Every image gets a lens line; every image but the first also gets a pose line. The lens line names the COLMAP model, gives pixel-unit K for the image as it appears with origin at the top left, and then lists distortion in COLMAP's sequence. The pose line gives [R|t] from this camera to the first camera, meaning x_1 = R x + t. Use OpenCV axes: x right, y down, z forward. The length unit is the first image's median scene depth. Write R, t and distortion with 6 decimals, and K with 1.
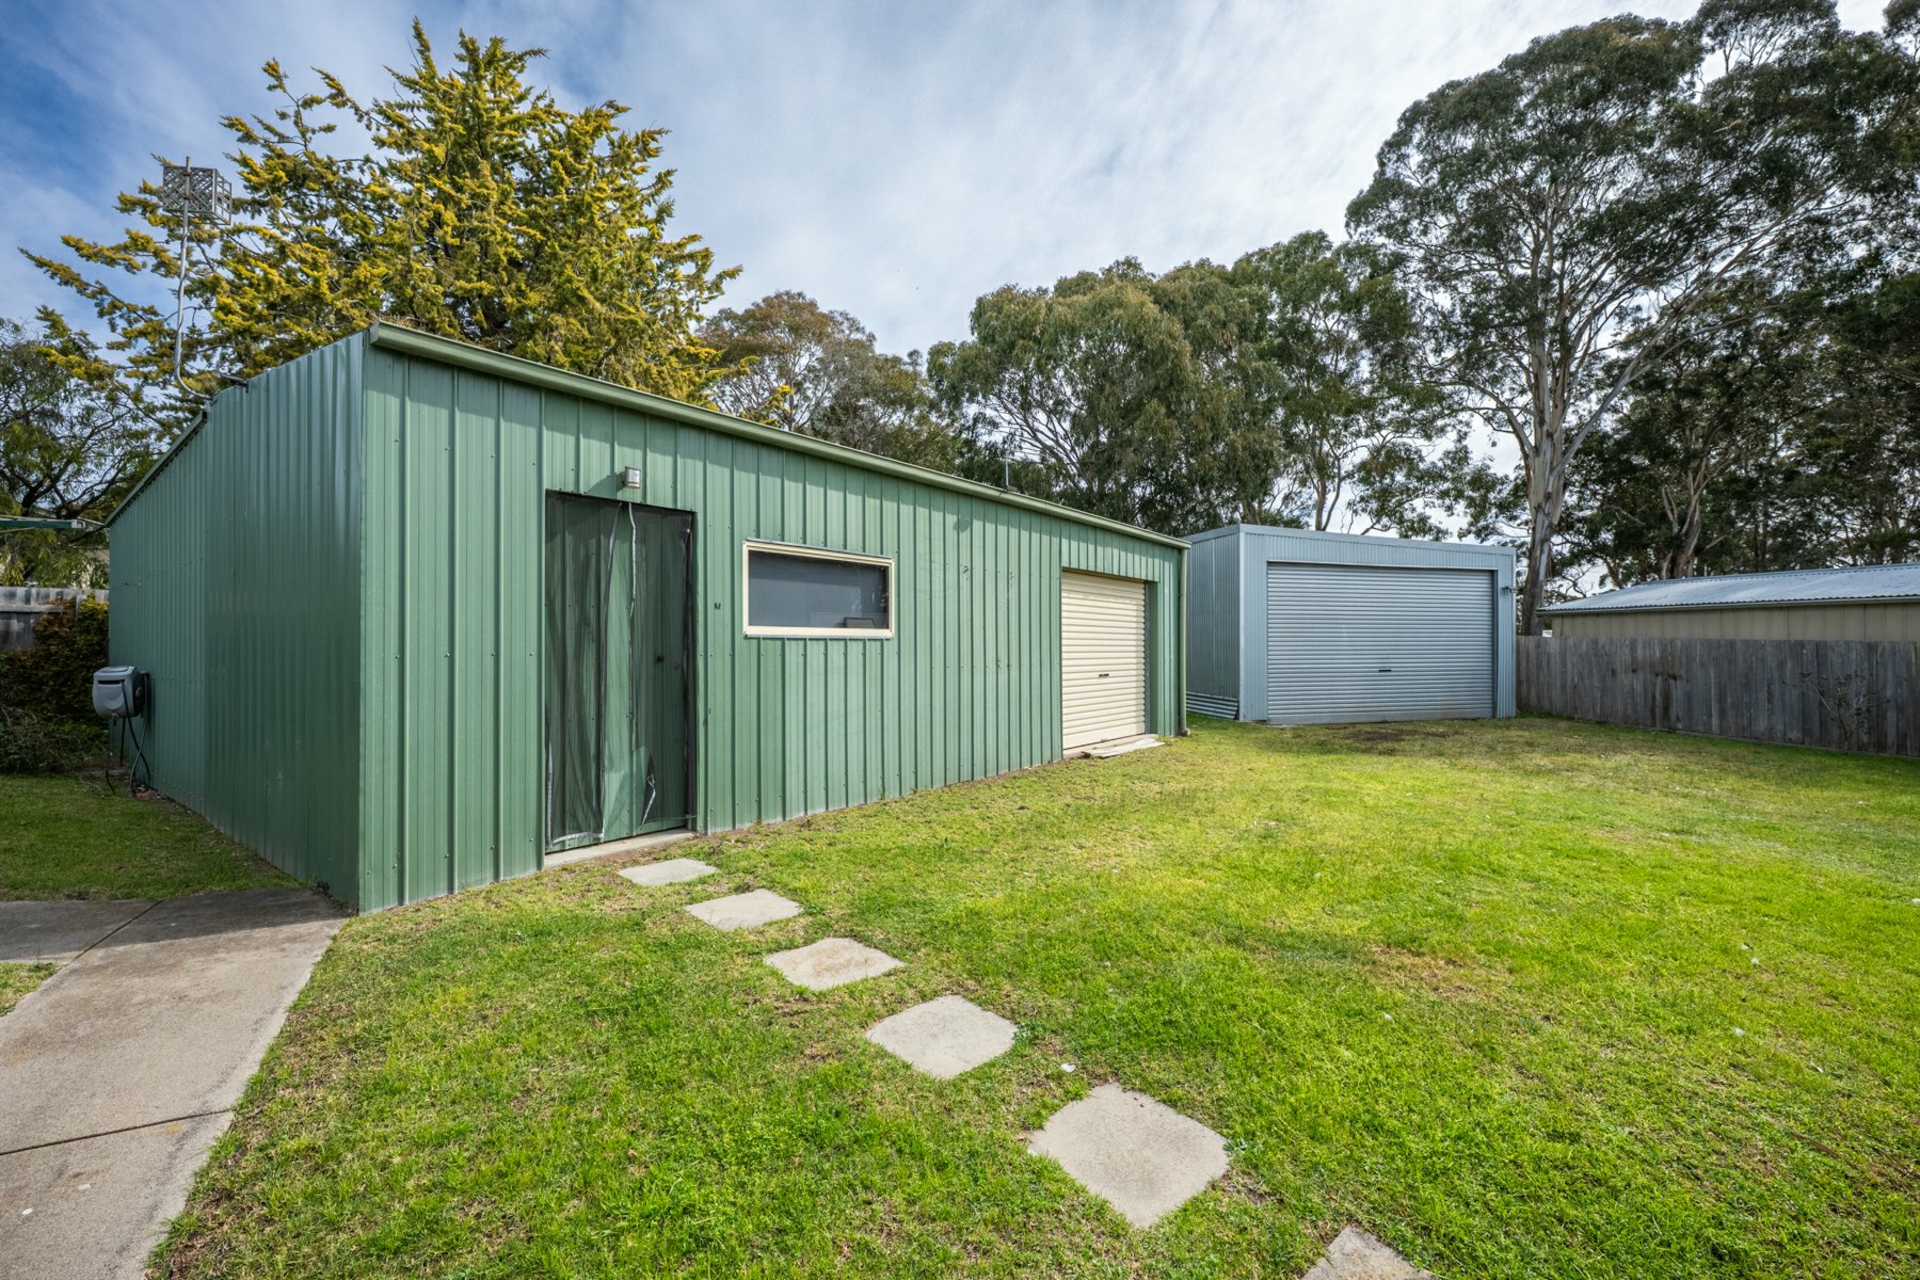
lens RADIAL K [[818.1, 0, 954.3], [0, 818.1, 631.4], [0, 0, 1]] dist [-0.003419, -0.000742]
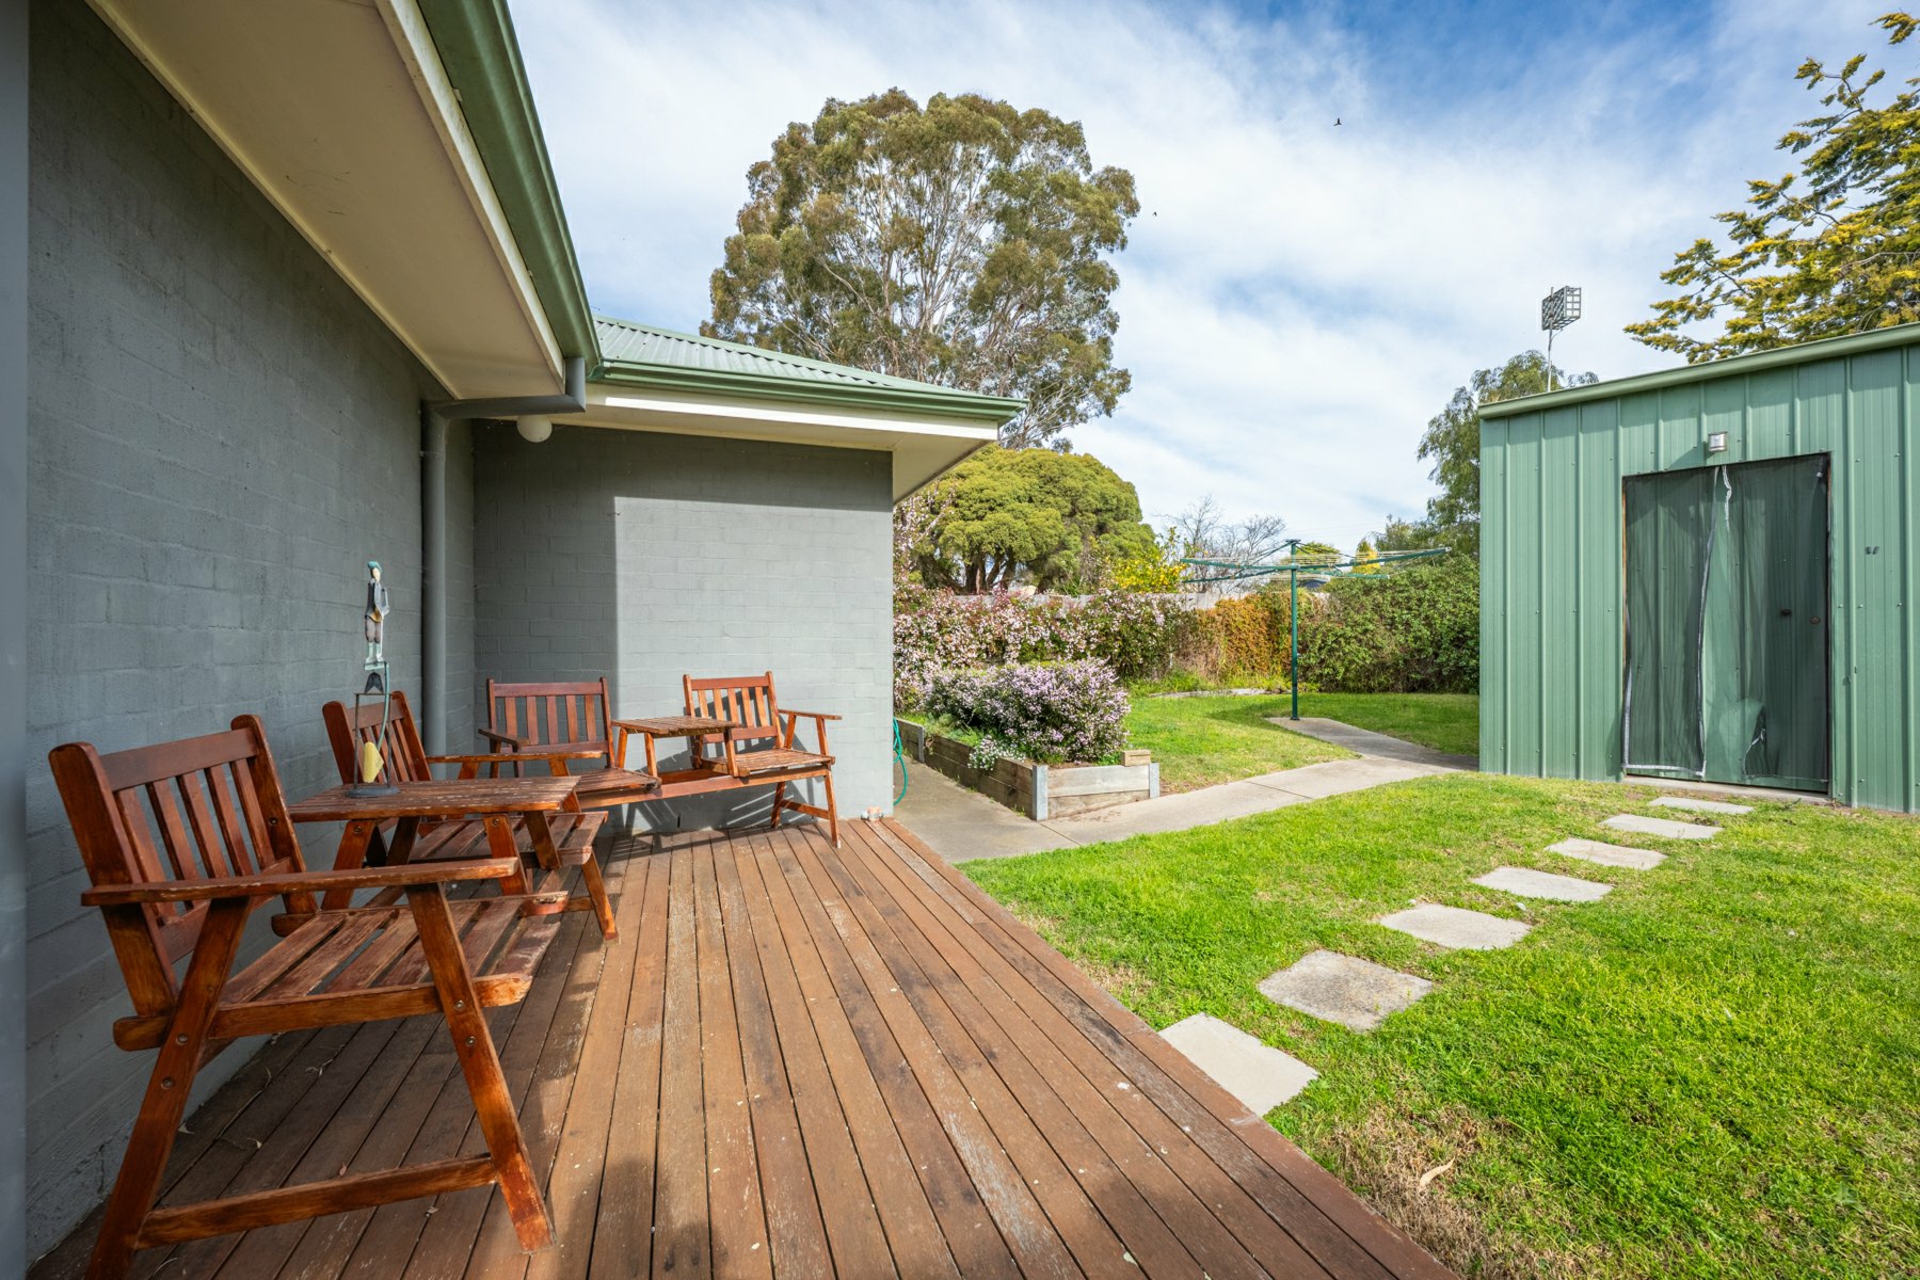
lens RADIAL K [[818.1, 0, 960.2], [0, 818.1, 641.3], [0, 0, 1]] dist [-0.003419, -0.000742]
pose [[-0.152551, -0.003904, -0.988288, 0.805740], [0.019197, 0.999792, -0.006913, 0.059162], [0.988109, -0.020026, -0.152444, 0.182128]]
